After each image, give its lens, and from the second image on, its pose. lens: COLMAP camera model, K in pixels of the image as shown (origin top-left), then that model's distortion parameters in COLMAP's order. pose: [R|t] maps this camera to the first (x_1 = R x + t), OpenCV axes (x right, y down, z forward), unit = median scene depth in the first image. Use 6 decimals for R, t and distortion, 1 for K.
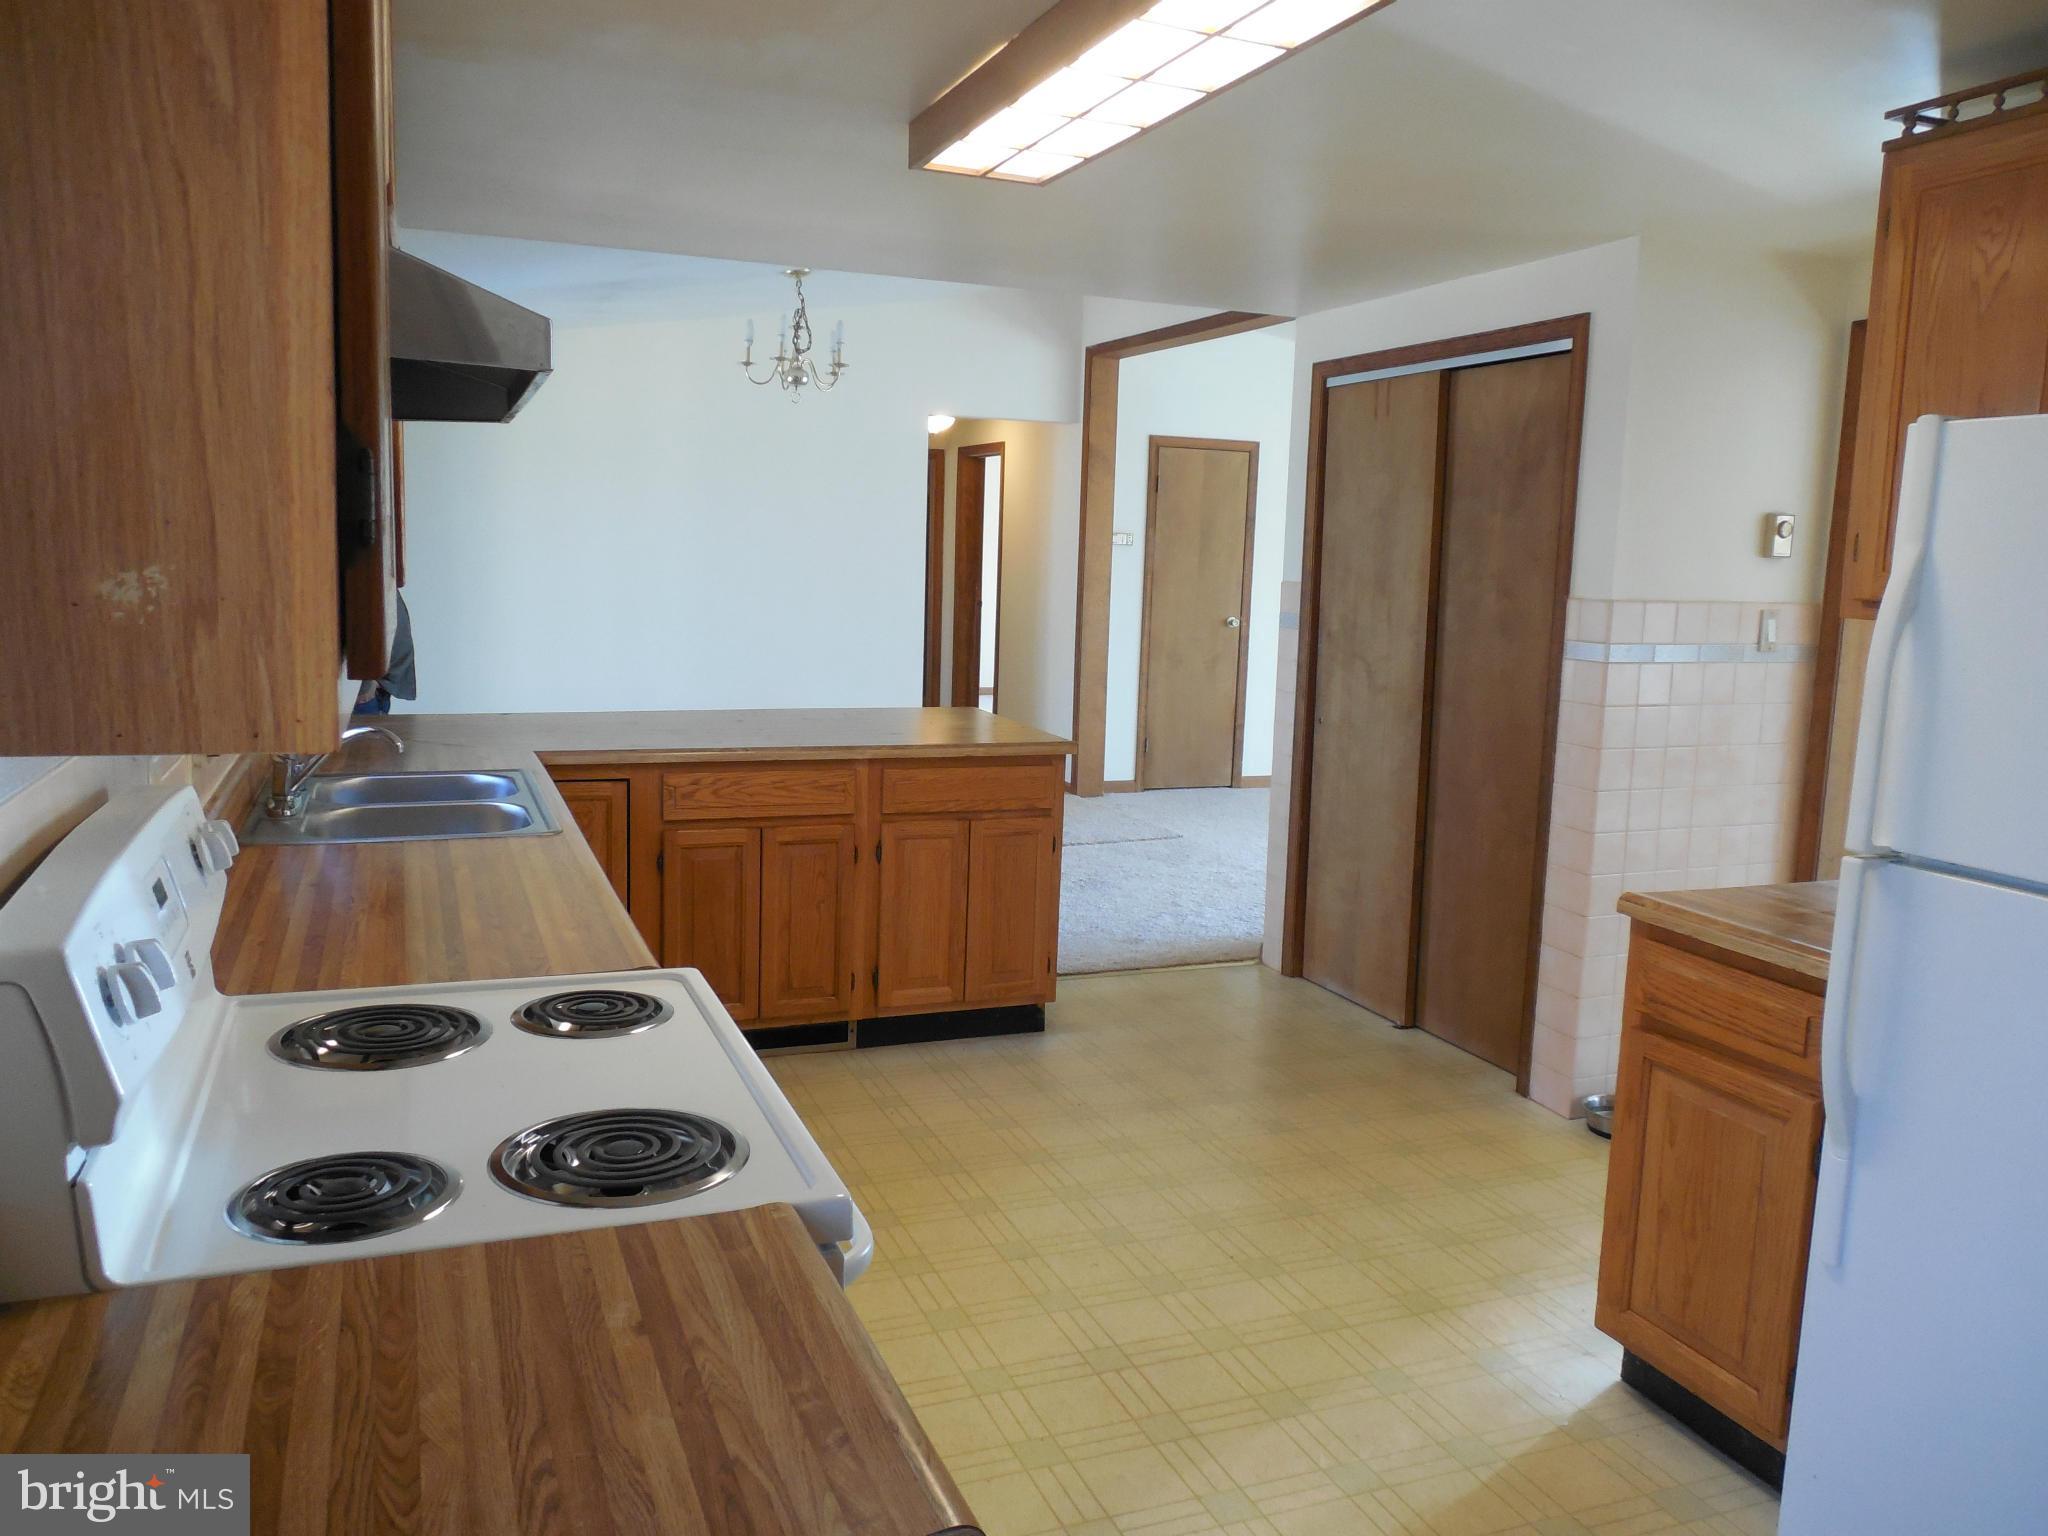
lens RADIAL K [[1539.5, 0, 1013.3], [0, 1539.5, 757.8], [0, 0, 1]] dist [-0.007462, 0.010201]
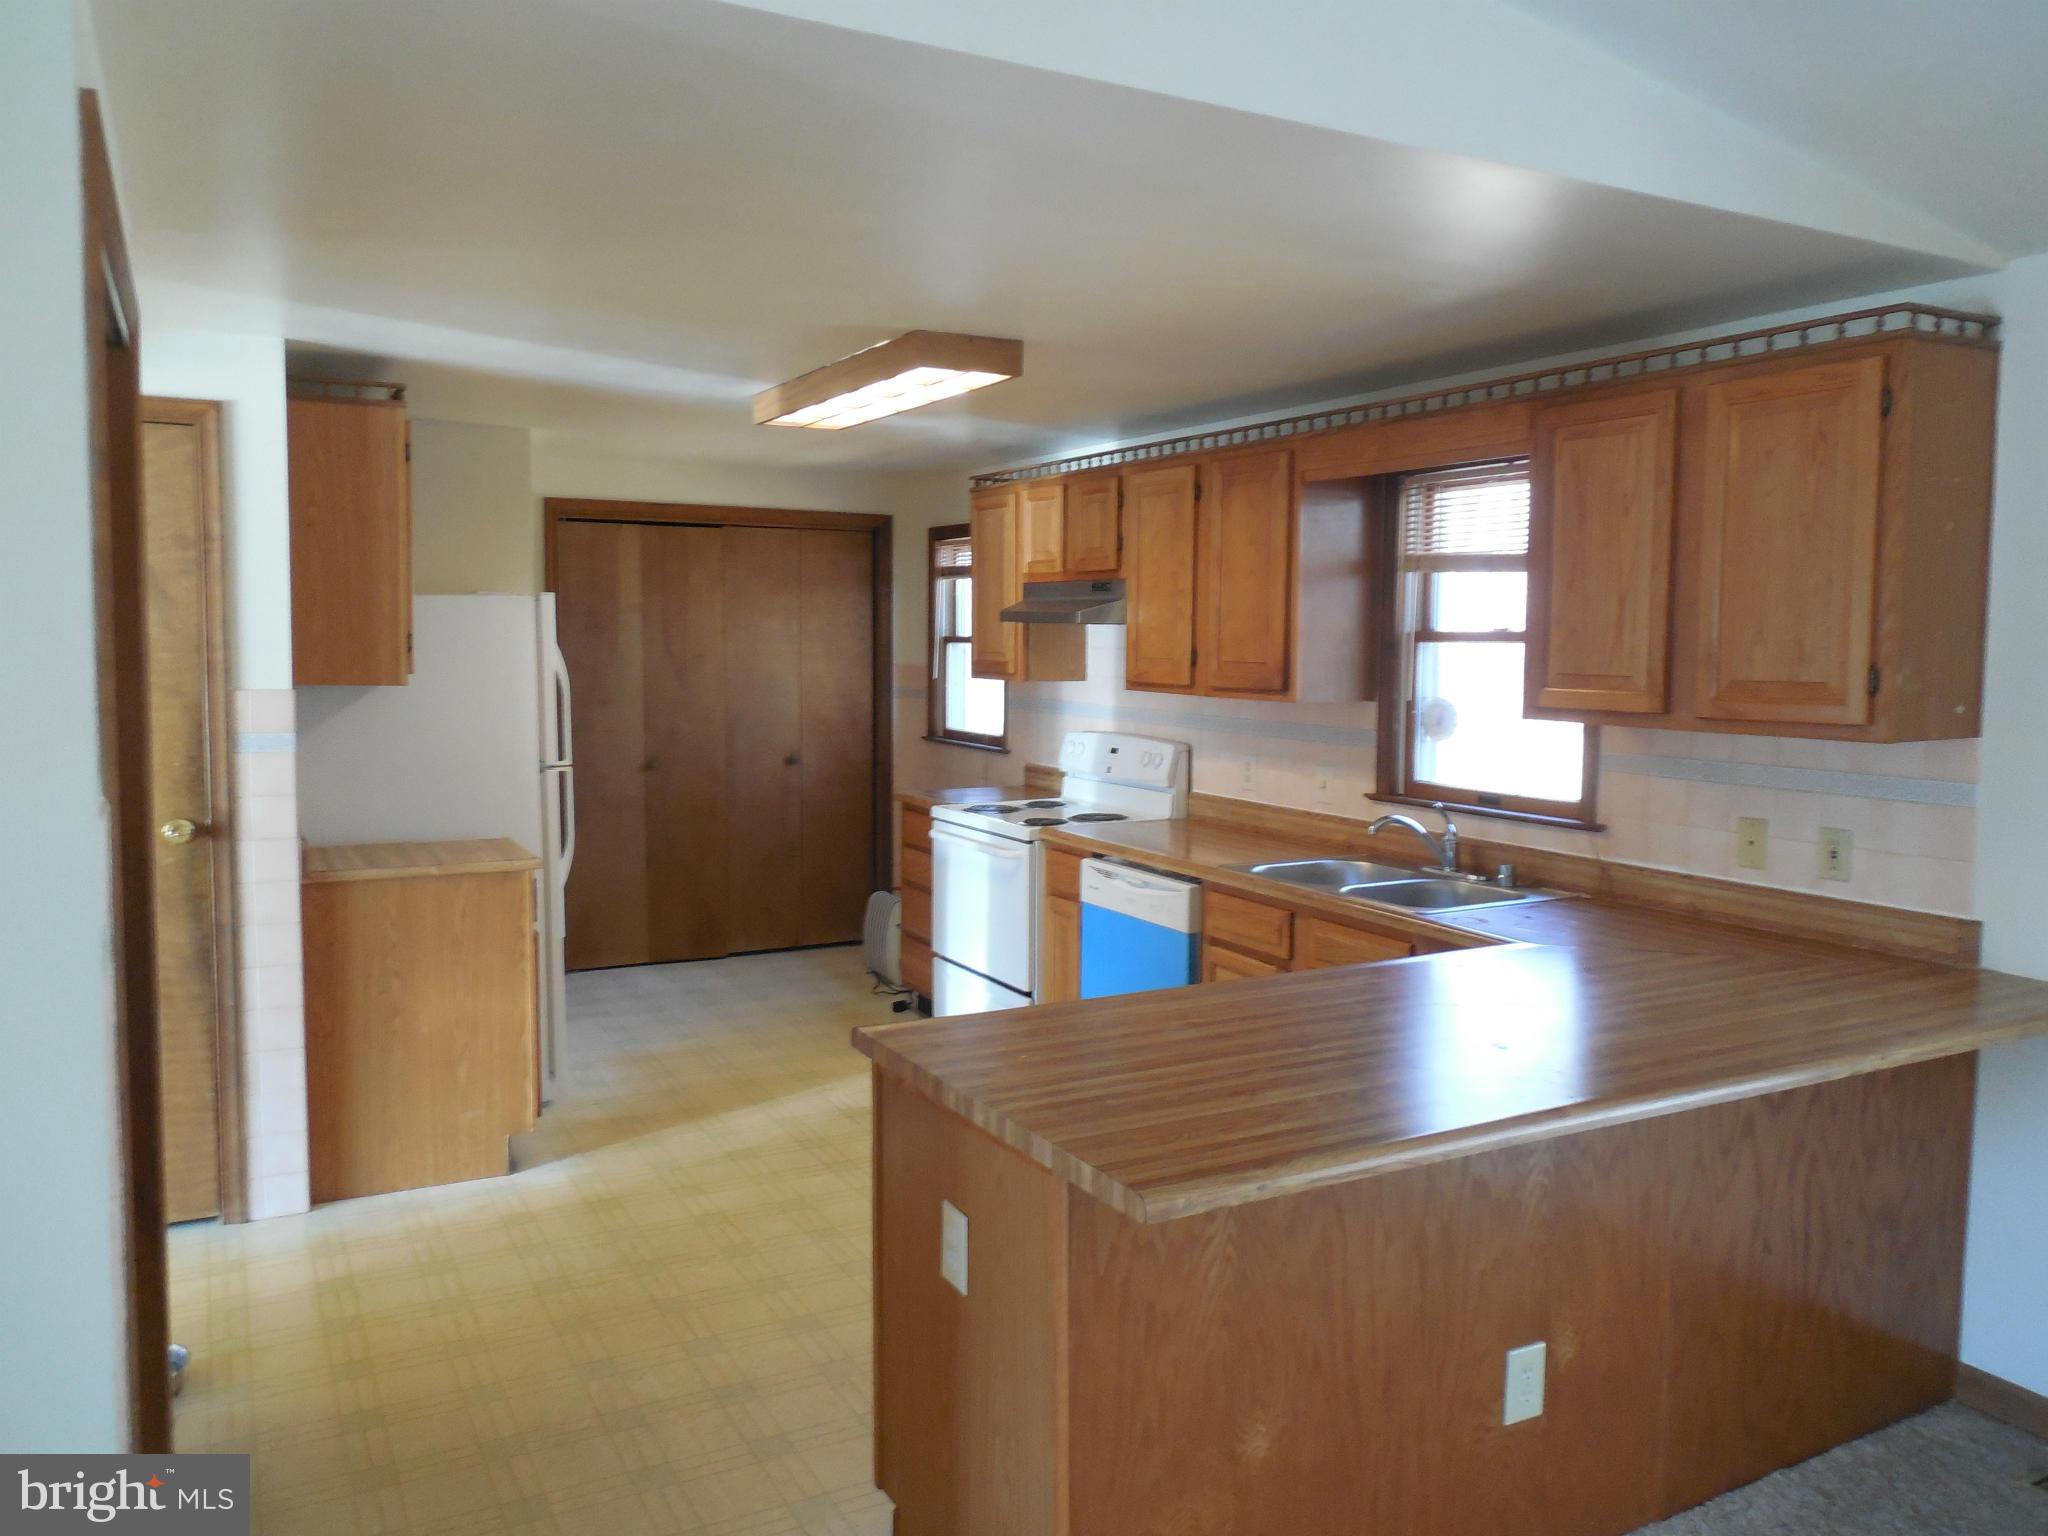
lens RADIAL K [[1539.5, 0, 1030.3], [0, 1539.5, 764.6], [0, 0, 1]] dist [-0.007462, 0.010201]
pose [[-0.990917, -0.026563, -0.131828, 0.057831], [-0.055157, 0.974327, 0.218276, -0.245321], [0.122646, 0.223564, -0.966942, 1.619481]]
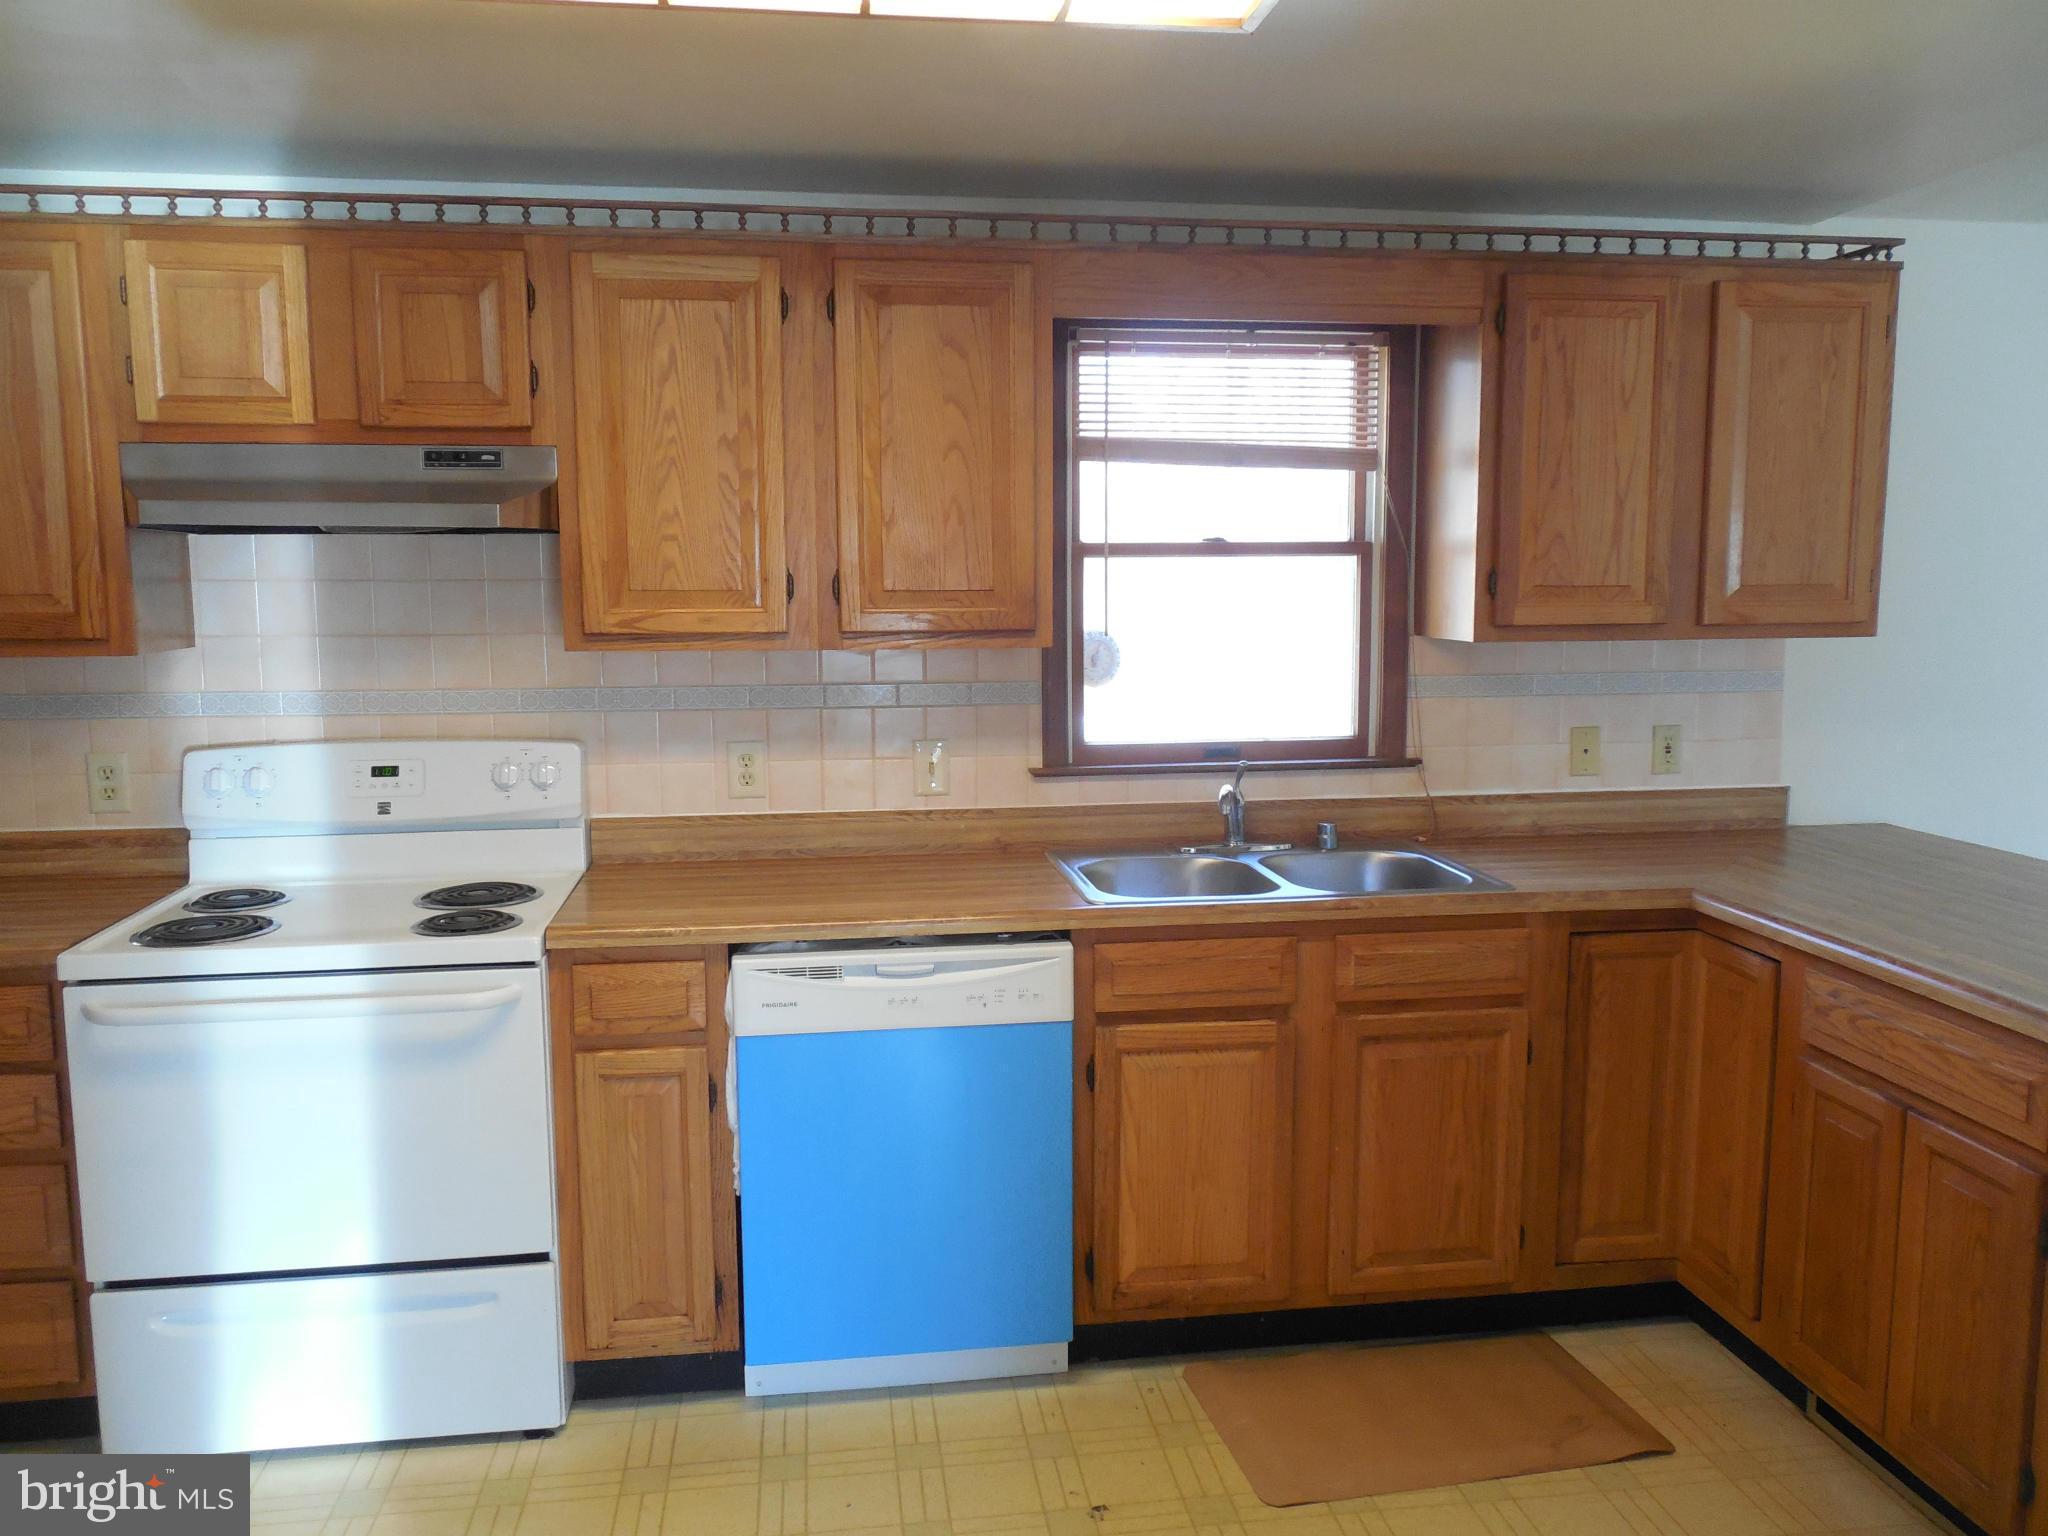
lens RADIAL K [[1539.5, 0, 1018.0], [0, 1539.5, 758.9], [0, 0, 1]] dist [-0.007462, 0.010201]
pose [[-0.226345, 0.088008, -0.970063, 0.434369], [-0.136271, 0.983254, 0.121001, -0.101679], [0.964468, 0.159579, -0.210562, 0.768401]]
